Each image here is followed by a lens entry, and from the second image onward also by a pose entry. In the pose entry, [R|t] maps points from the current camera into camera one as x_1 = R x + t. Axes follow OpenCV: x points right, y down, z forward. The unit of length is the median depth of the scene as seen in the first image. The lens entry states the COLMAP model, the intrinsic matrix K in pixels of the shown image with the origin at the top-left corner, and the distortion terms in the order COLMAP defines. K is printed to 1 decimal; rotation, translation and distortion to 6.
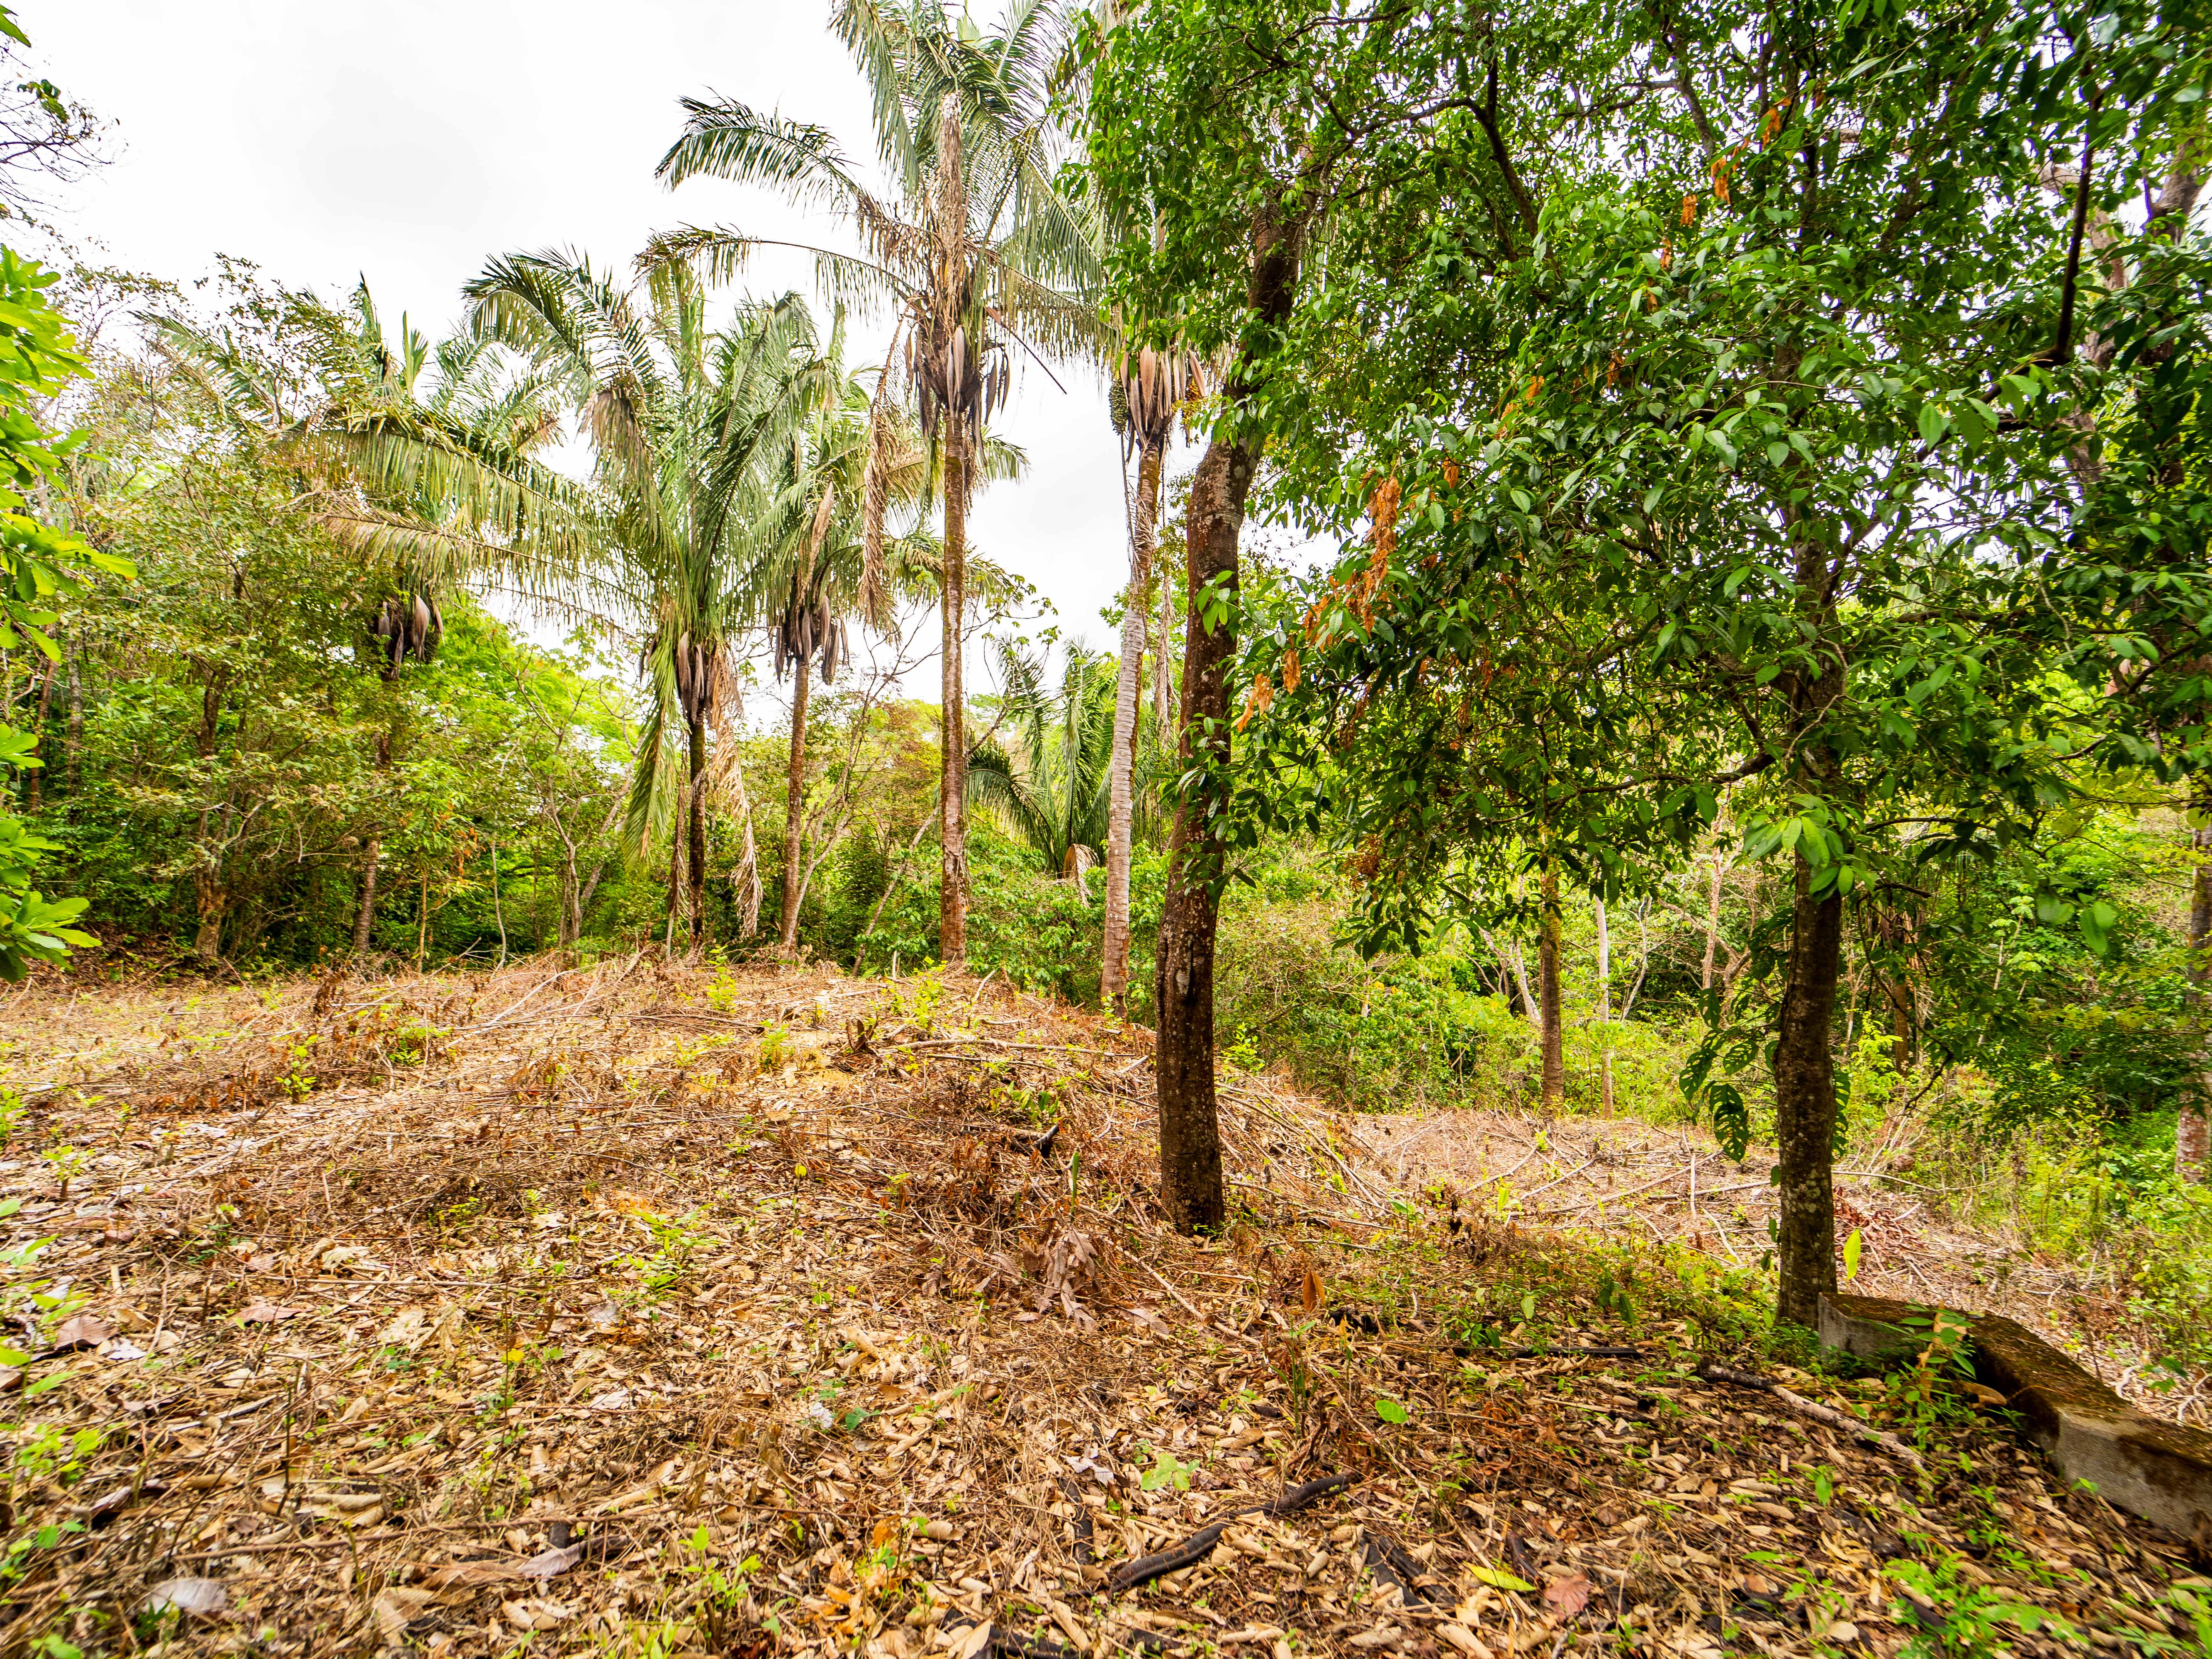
lens RADIAL K [[1008.1, 0, 1123.5], [0, 1008.1, 835.0], [0, 0, 1]] dist [0.001610, -0.001593]
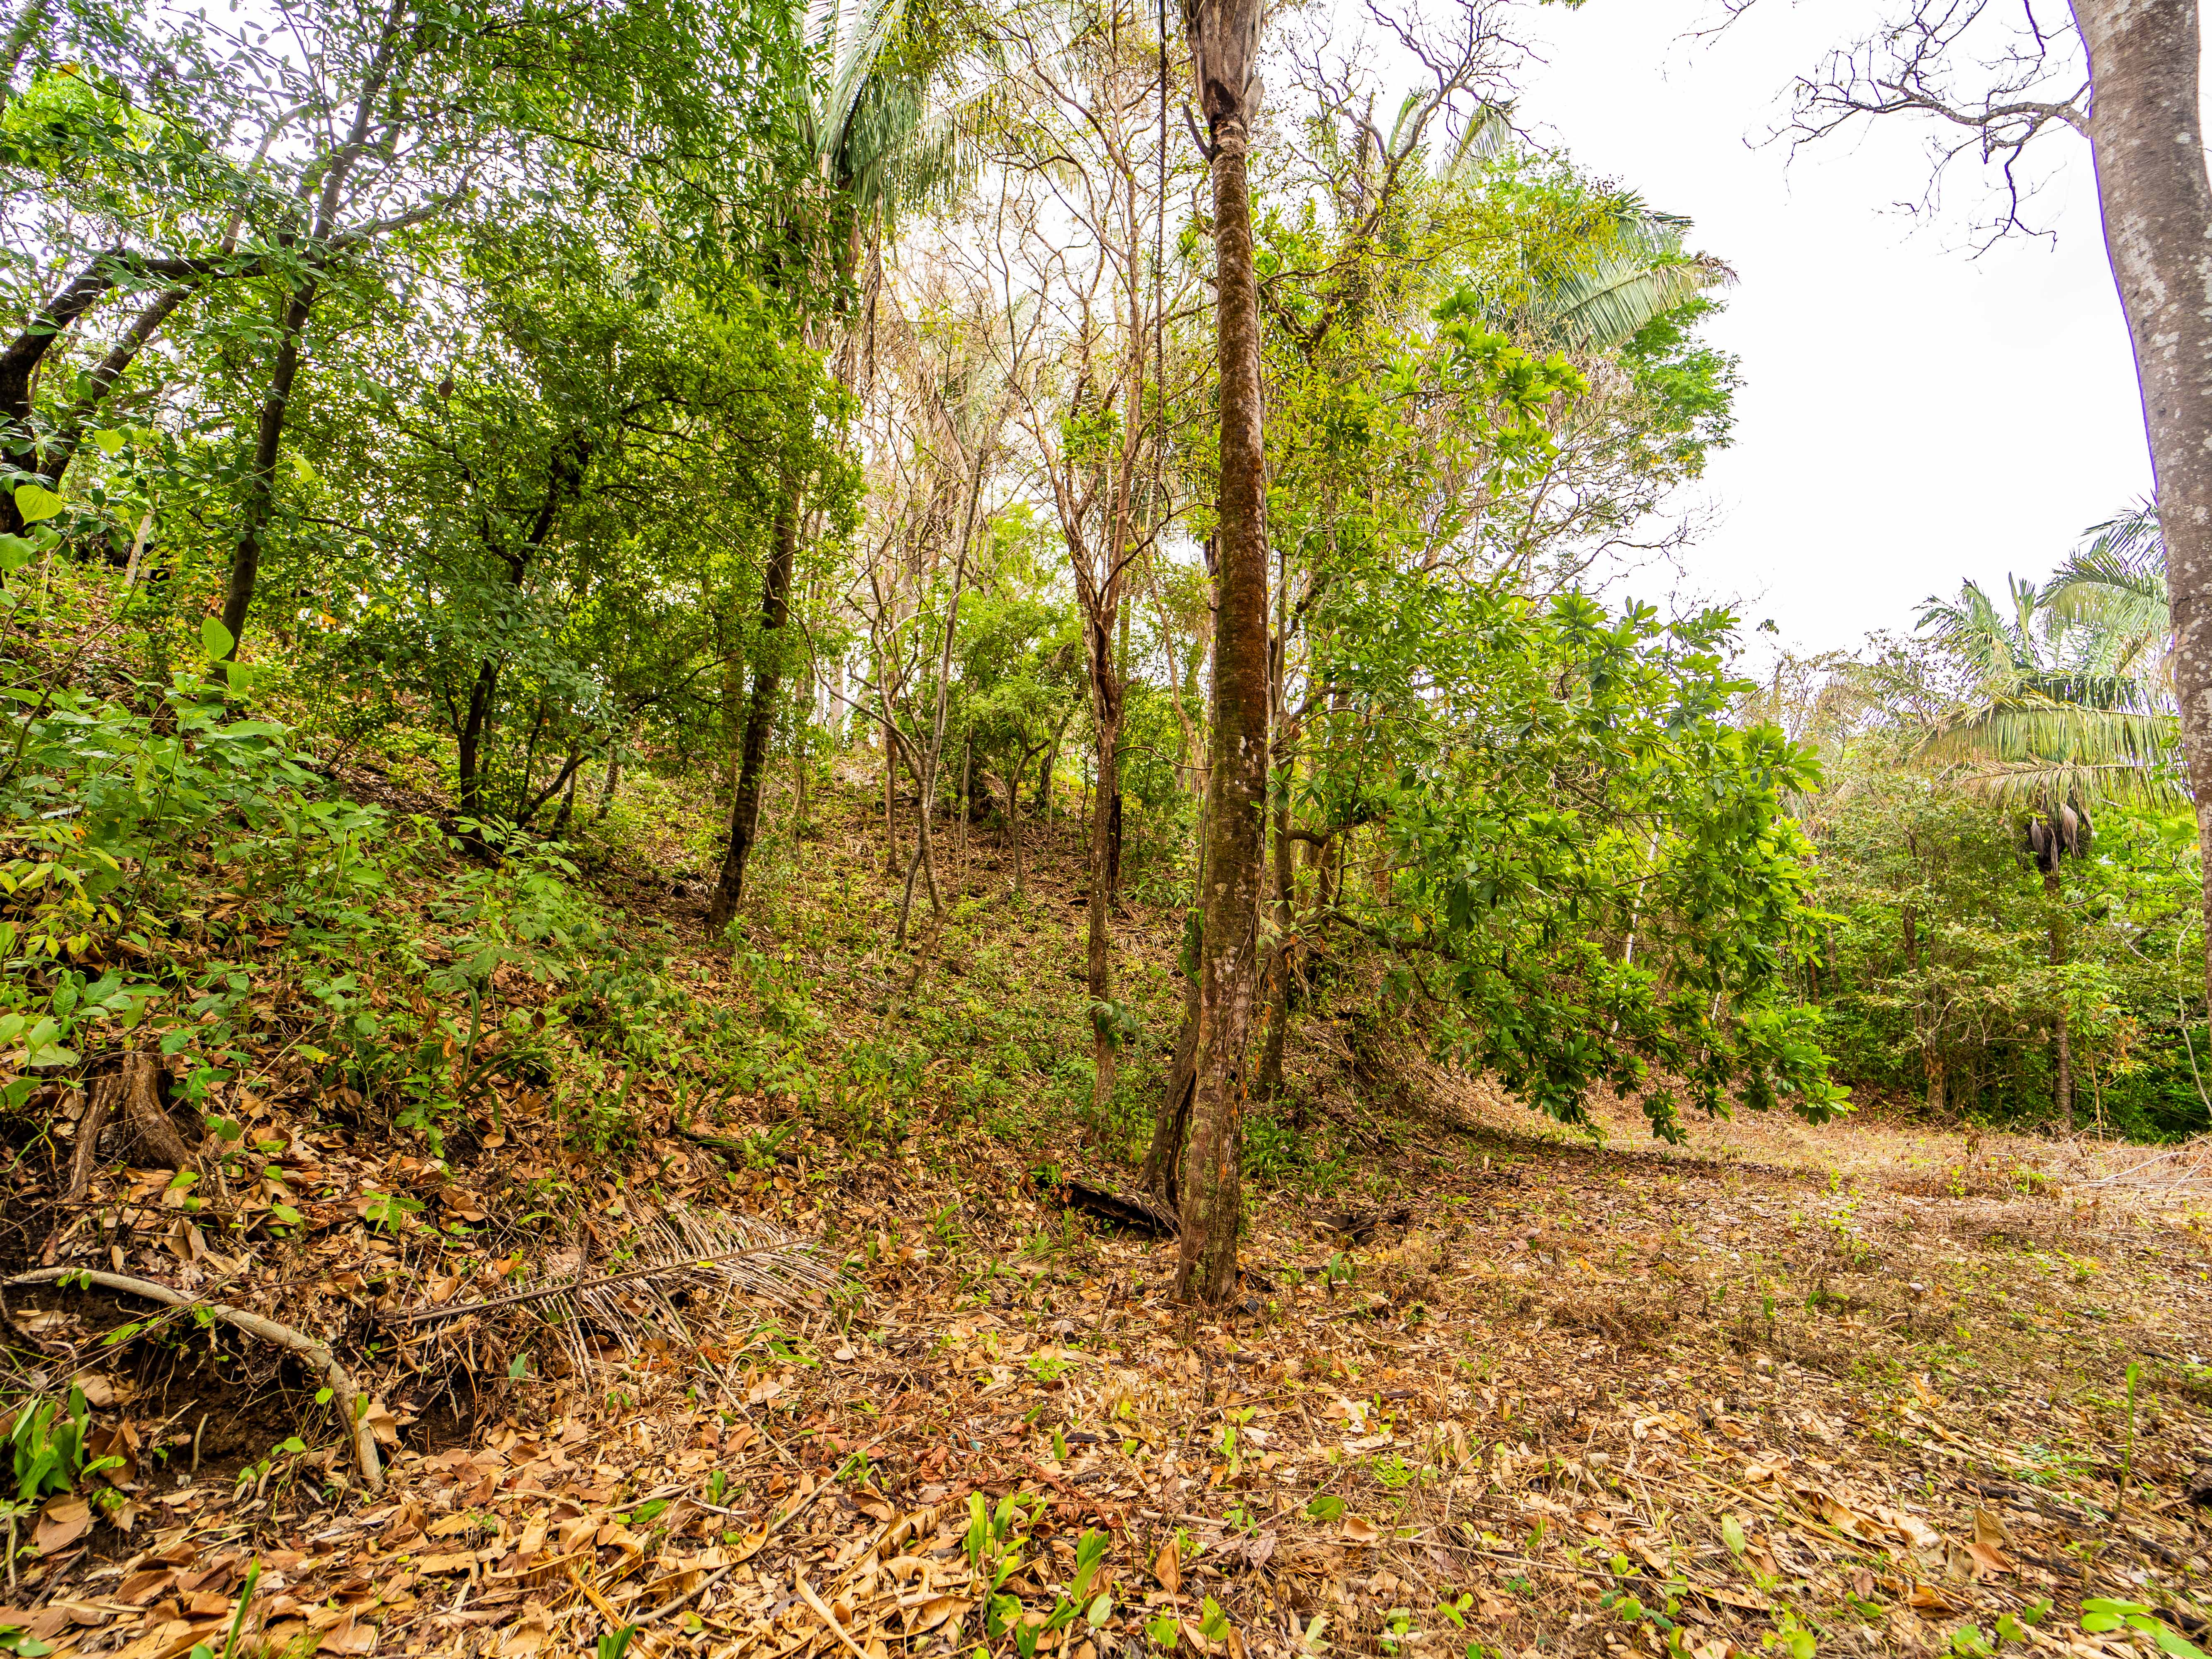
lens RADIAL K [[1008.1, 0, 1123.5], [0, 1008.1, 835.0], [0, 0, 1]] dist [0.001610, -0.001593]
pose [[0.148527, -0.167049, -0.974697, 0.281851], [0.031606, 0.985928, -0.164158, -0.047329], [0.988403, -0.006424, 0.151717, -0.260299]]
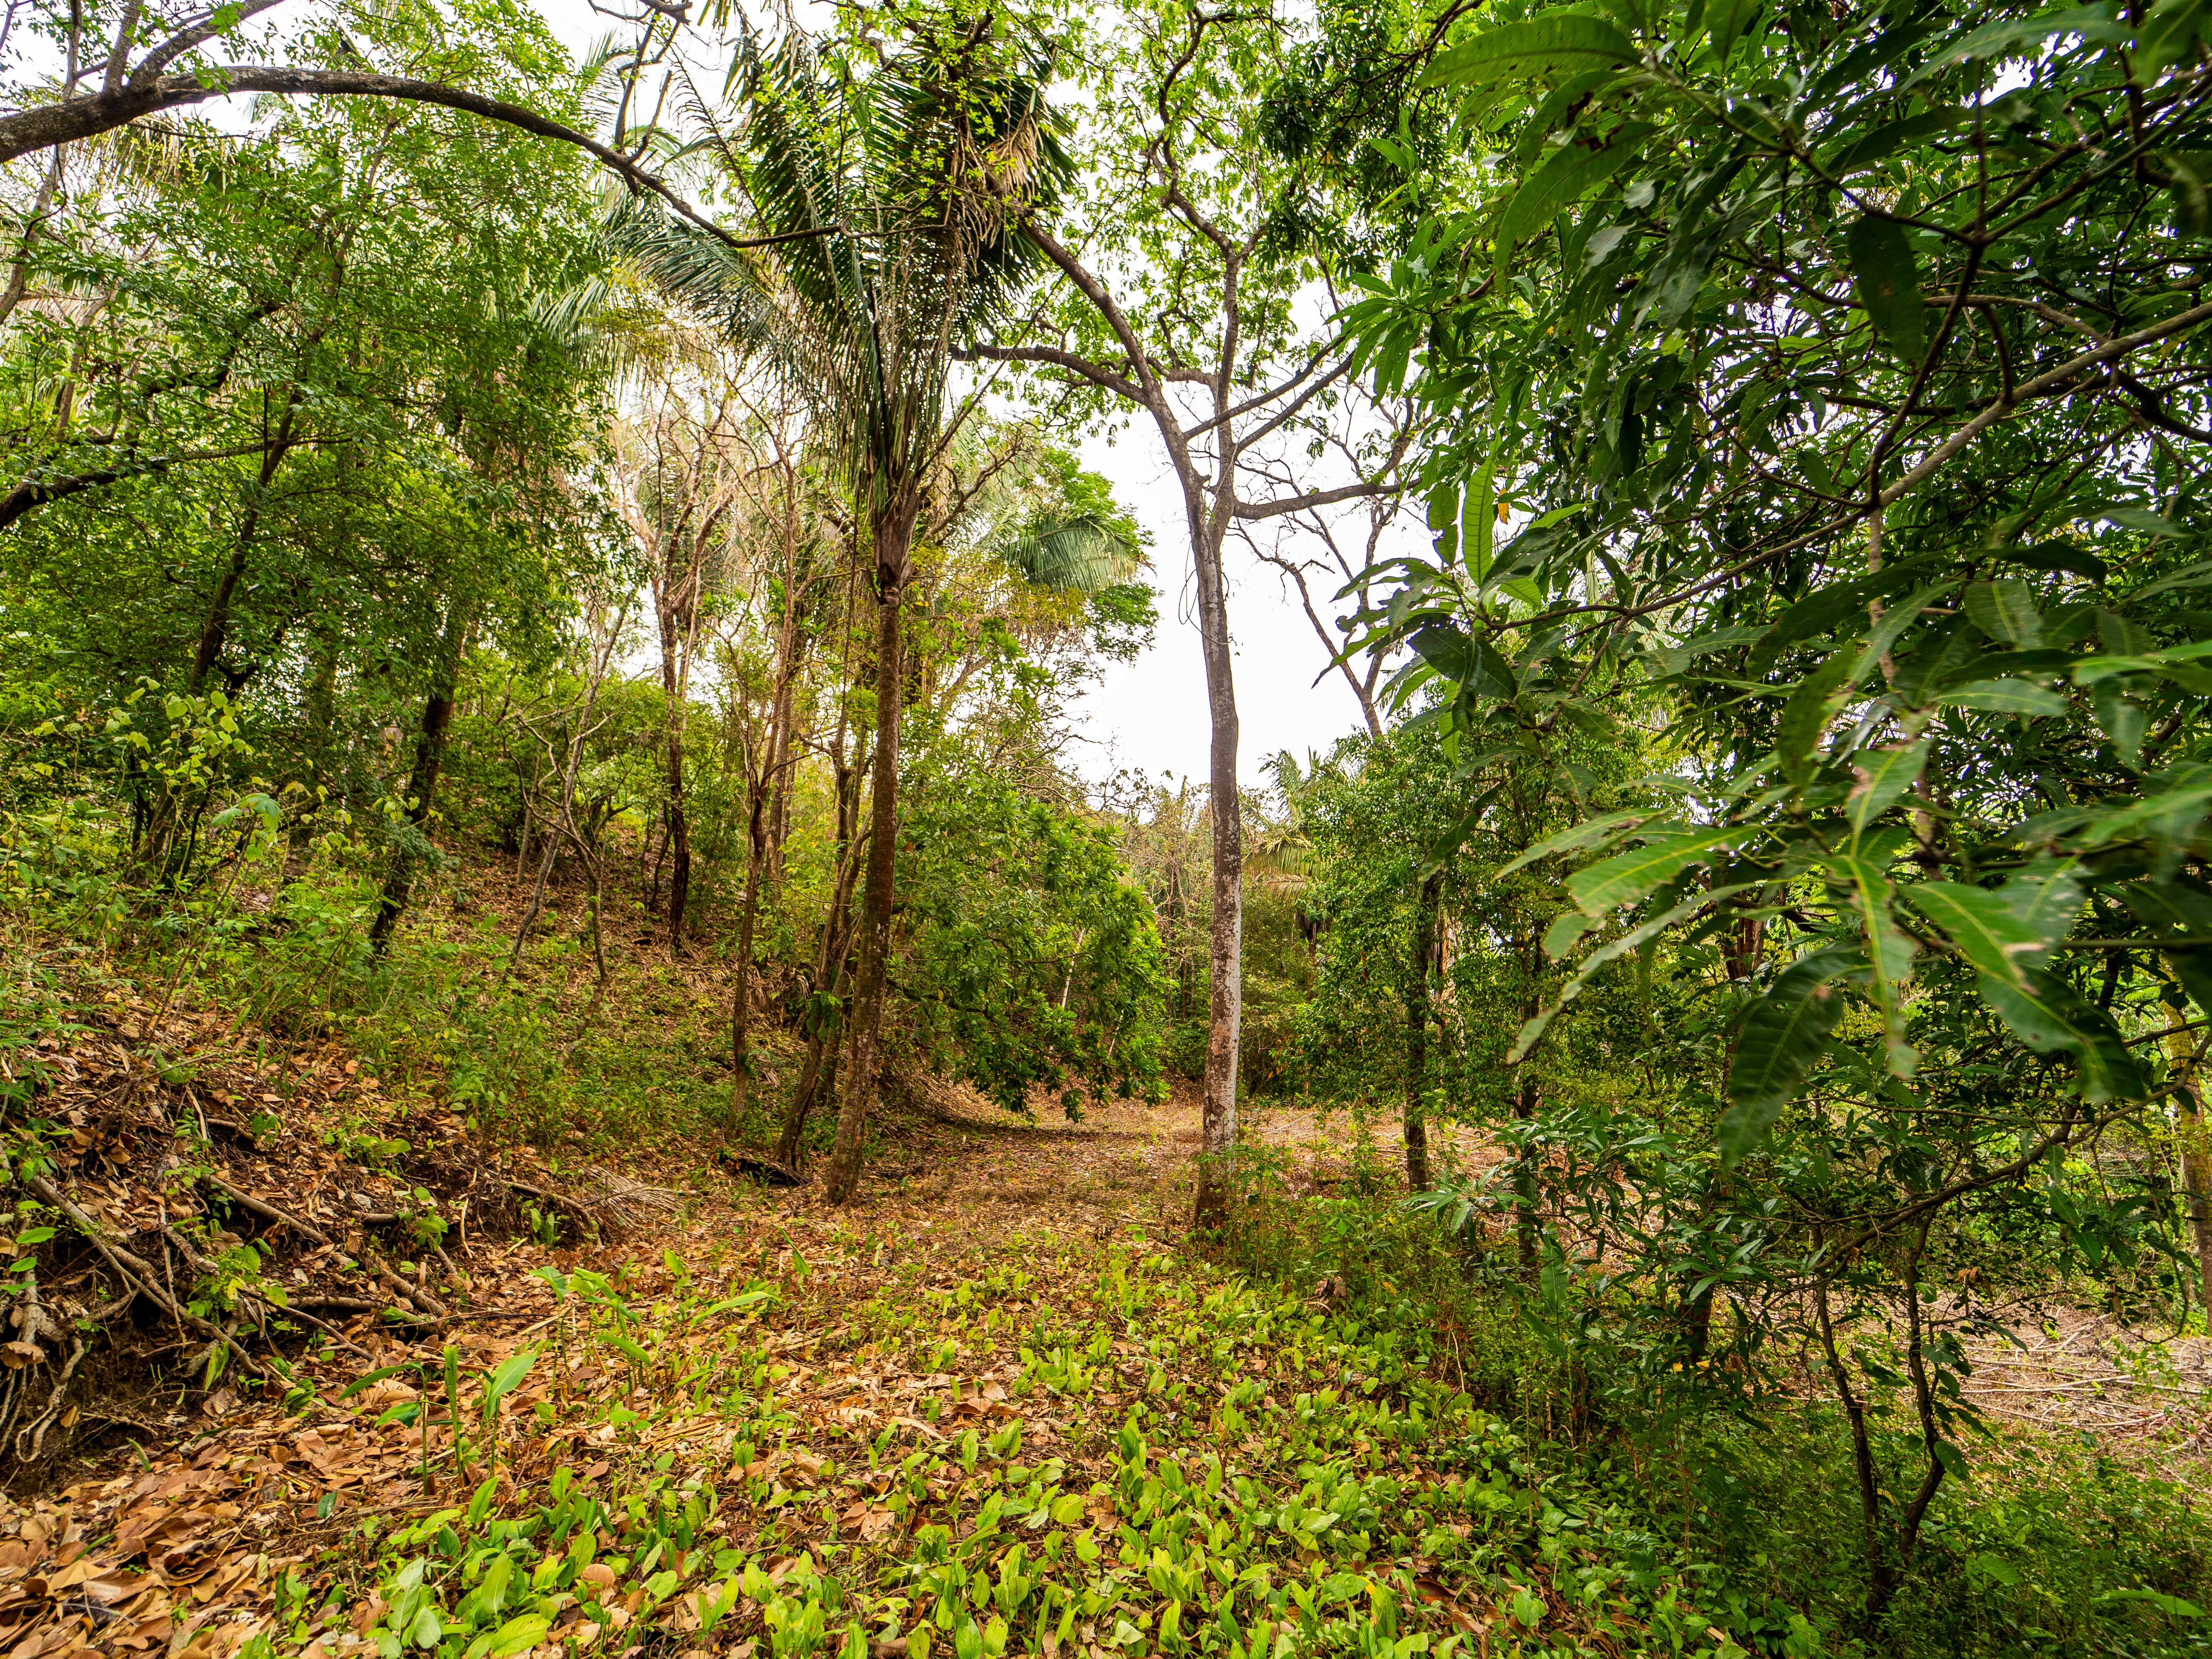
lens RADIAL K [[1008.1, 0, 1123.5], [0, 1008.1, 835.0], [0, 0, 1]] dist [0.001610, -0.001593]
pose [[0.606689, -0.134934, -0.783403, 0.646123], [0.023198, 0.988074, -0.152222, -0.090870], [0.794600, 0.074178, 0.602584, -0.476884]]
